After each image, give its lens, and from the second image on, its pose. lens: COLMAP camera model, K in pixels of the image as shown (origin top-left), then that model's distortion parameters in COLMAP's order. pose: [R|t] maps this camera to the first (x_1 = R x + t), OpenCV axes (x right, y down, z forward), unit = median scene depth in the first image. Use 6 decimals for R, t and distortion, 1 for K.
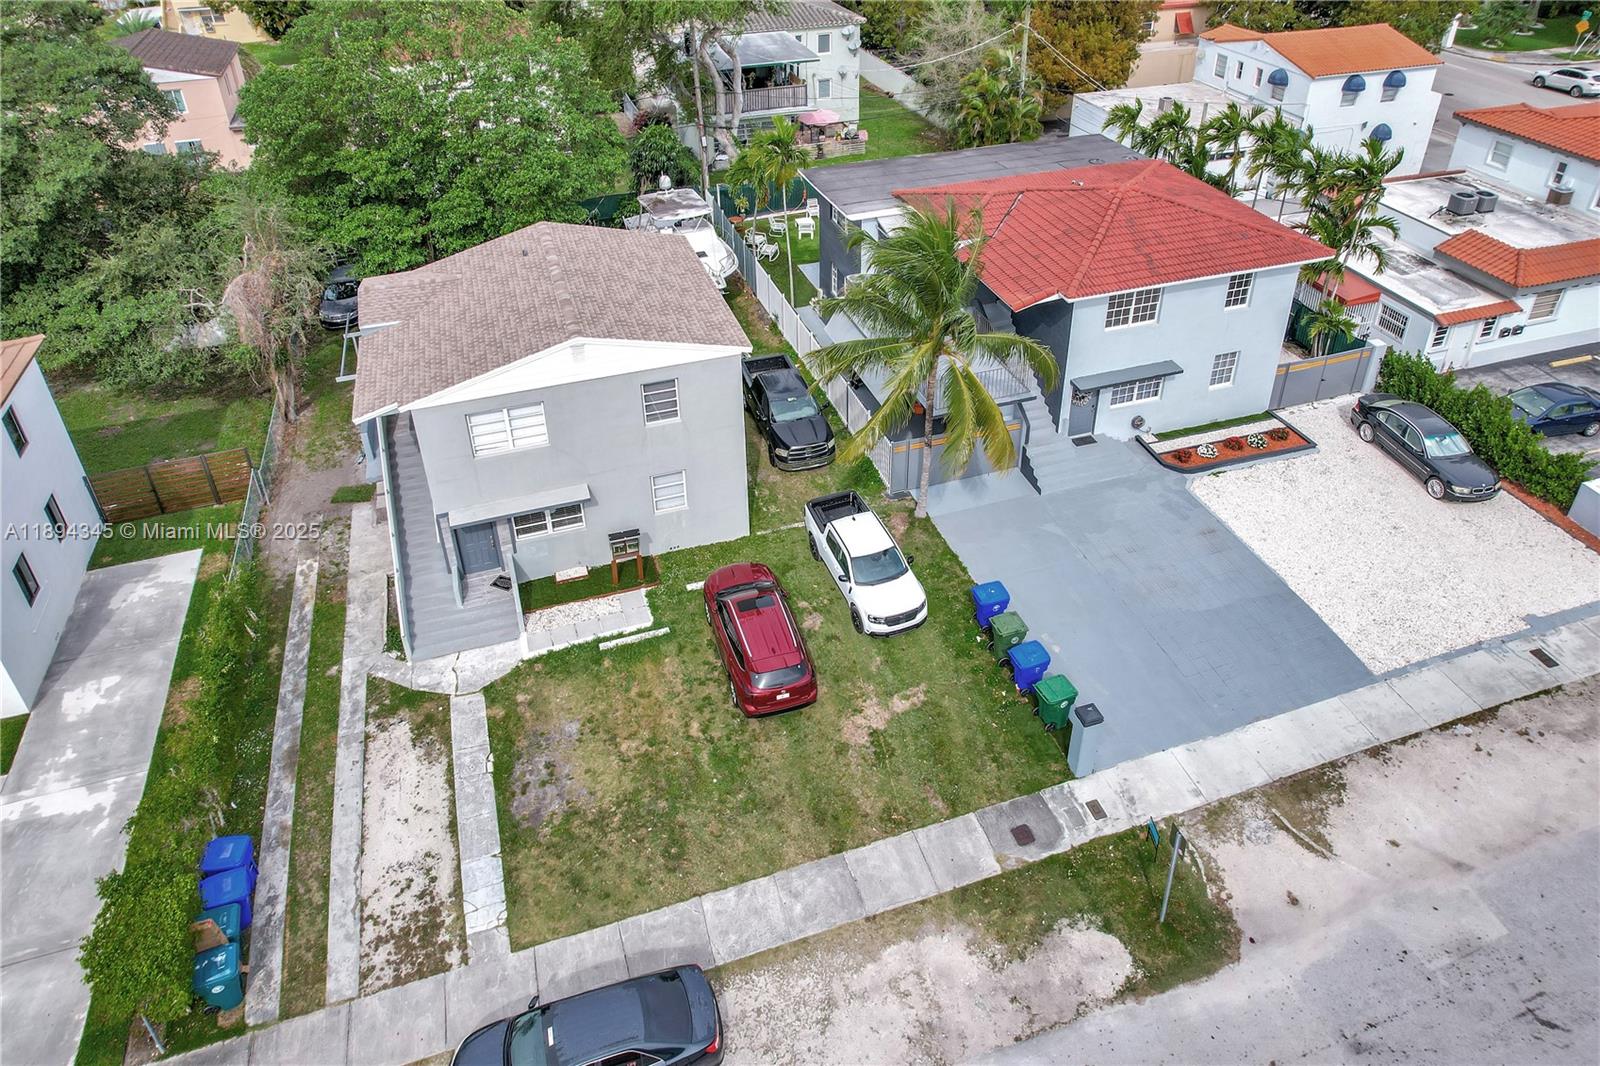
lens RADIAL K [[1054.9, 0, 818.4], [0, 1054.9, 388.6], [0, 0, 1]] dist [-0.058017, 0.035787]
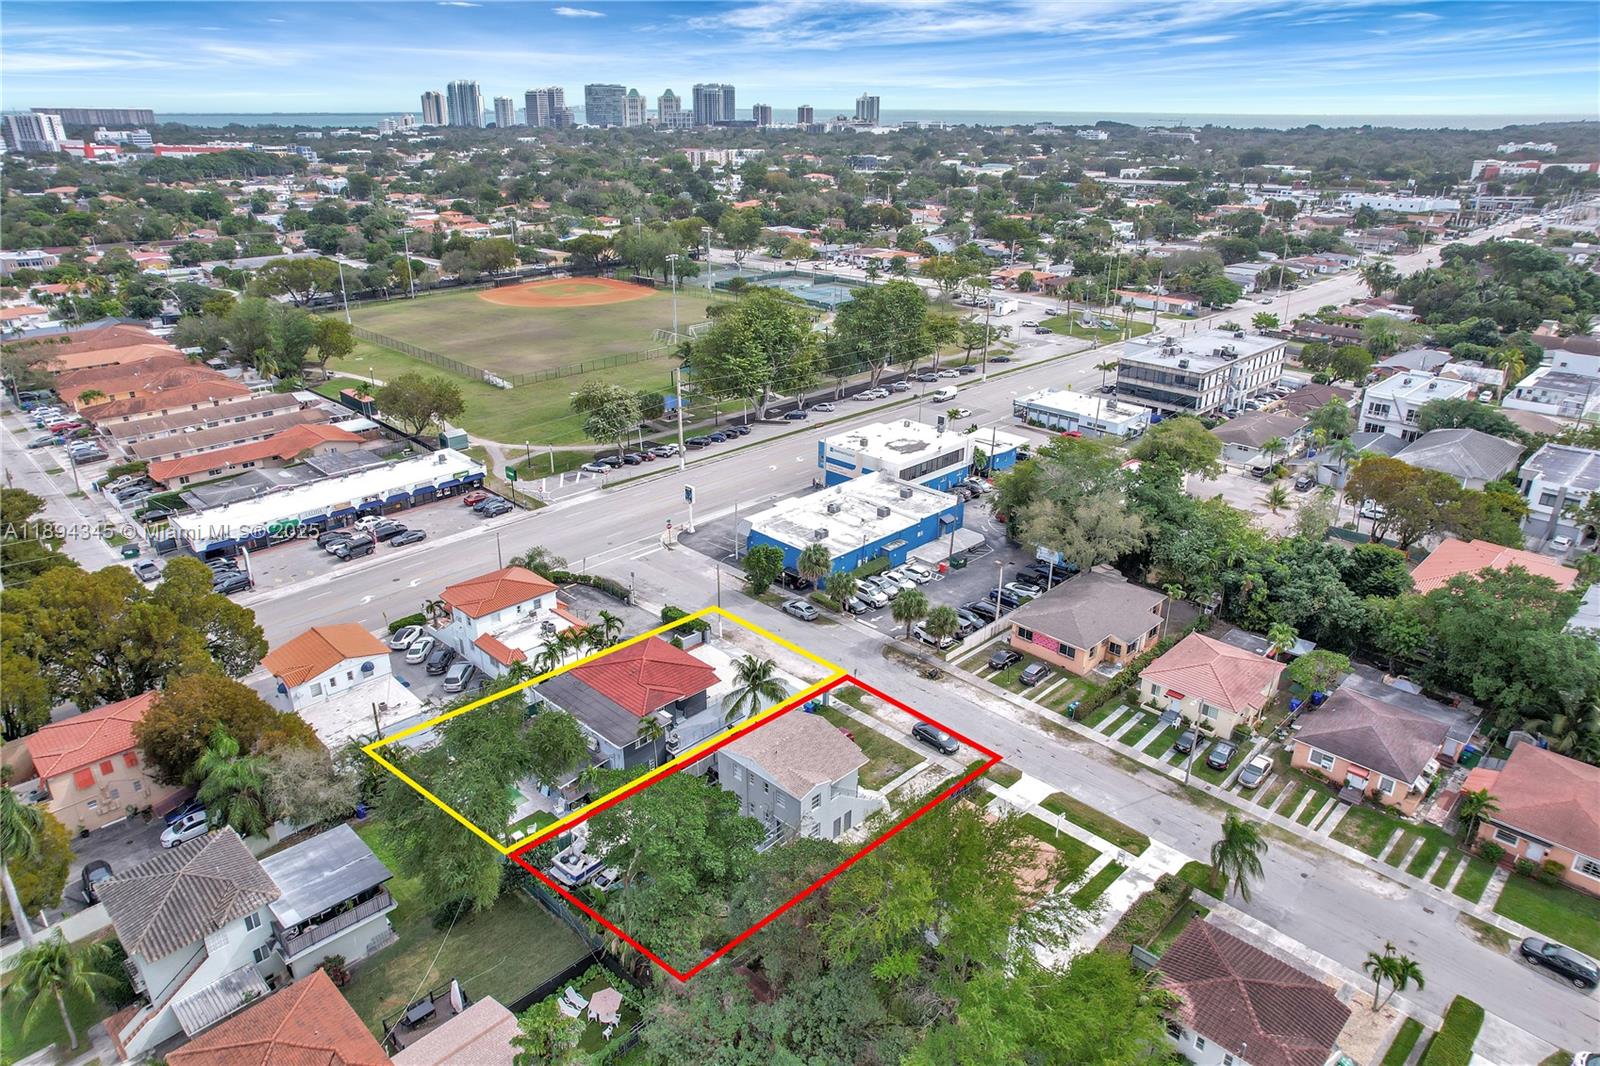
lens RADIAL K [[1046.7, 0, 801.0], [0, 1046.7, 485.6], [0, 0, 1]] dist [-0.081037, 0.075371]
pose [[-0.450815, -0.297675, 0.841520, -2.829652], [0.459251, 0.731054, 0.504627, -2.334019], [-0.765411, 0.613962, -0.192862, 1.244413]]
